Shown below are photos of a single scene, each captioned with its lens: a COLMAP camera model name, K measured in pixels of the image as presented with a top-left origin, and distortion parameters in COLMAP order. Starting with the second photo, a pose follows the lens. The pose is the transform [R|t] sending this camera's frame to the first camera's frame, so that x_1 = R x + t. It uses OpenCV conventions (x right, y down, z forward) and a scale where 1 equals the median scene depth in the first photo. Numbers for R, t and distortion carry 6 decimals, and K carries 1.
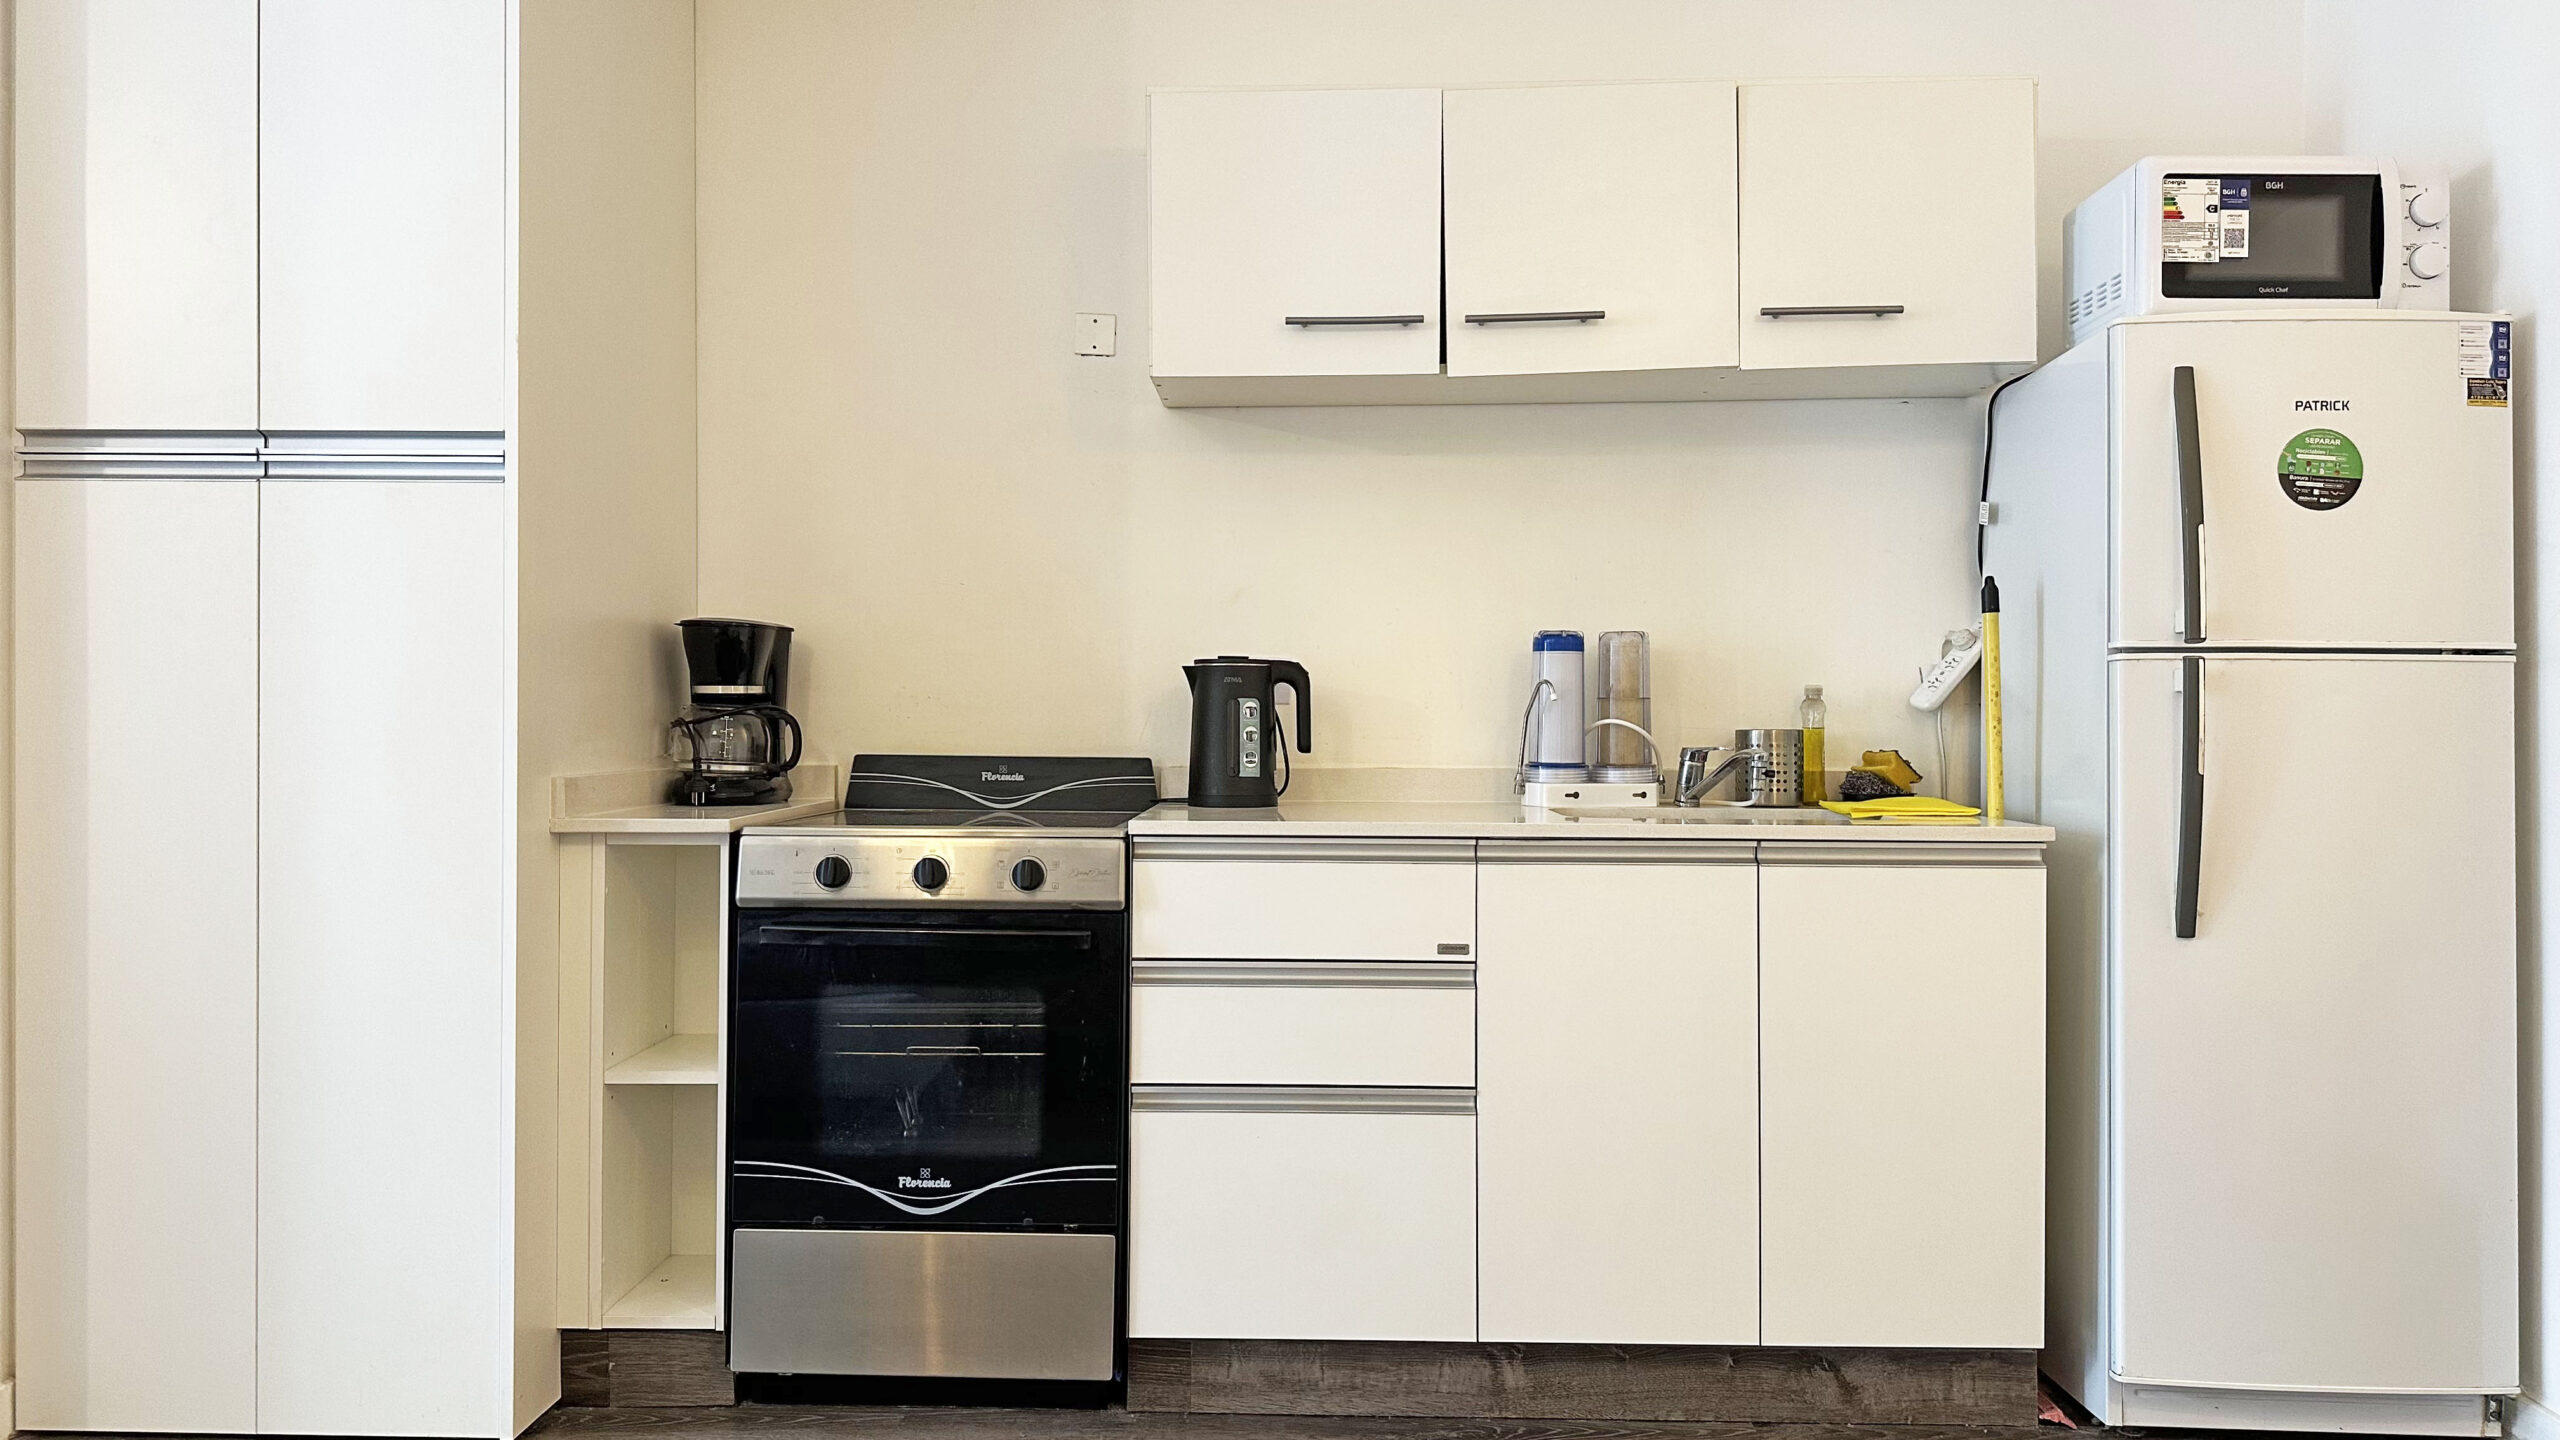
lens RADIAL K [[1780.2, 0, 1280.0], [0, 1780.2, 720.0], [0, 0, 1]] dist [0.122556, -0.166738]
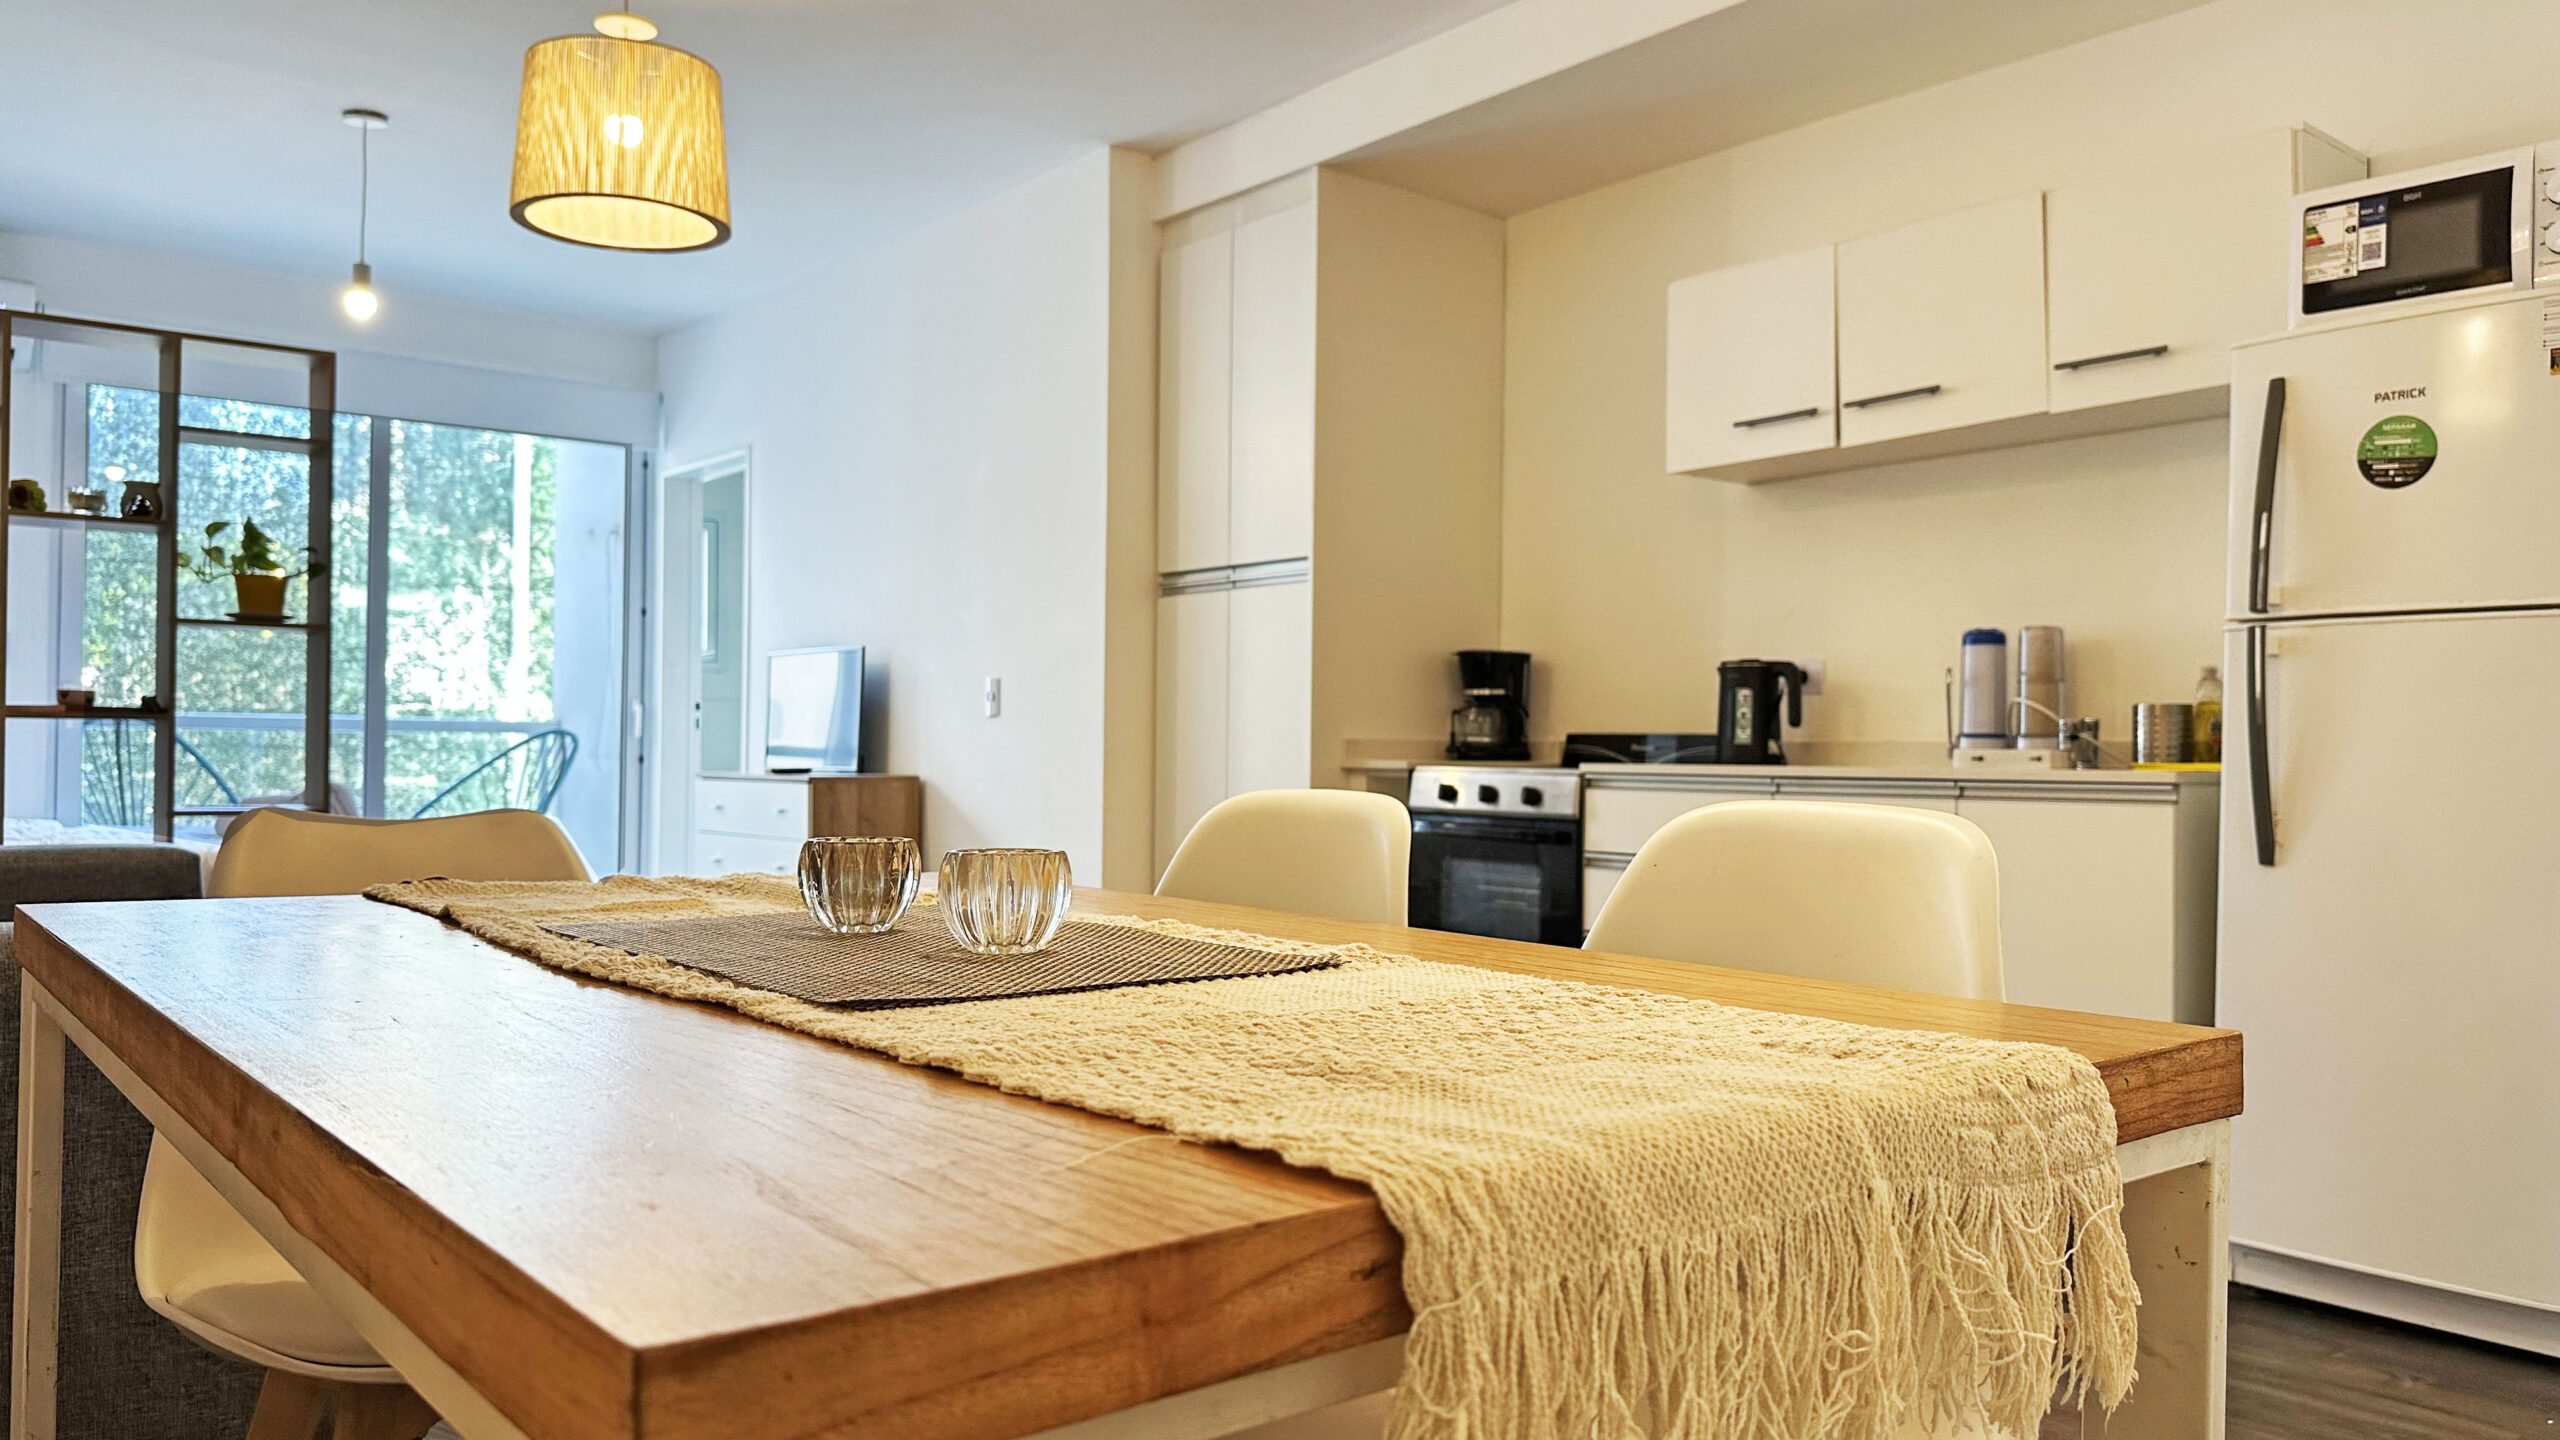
lens RADIAL K [[1809.5, 0, 1280.0], [0, 1809.5, 720.0], [0, 0, 1]] dist [0.023554, -0.041212]
pose [[0.643744, -0.014055, -0.765112, 0.943026], [-0.008181, 0.999648, -0.025247, 0.058482], [0.765197, 0.022512, 0.643403, -0.230535]]
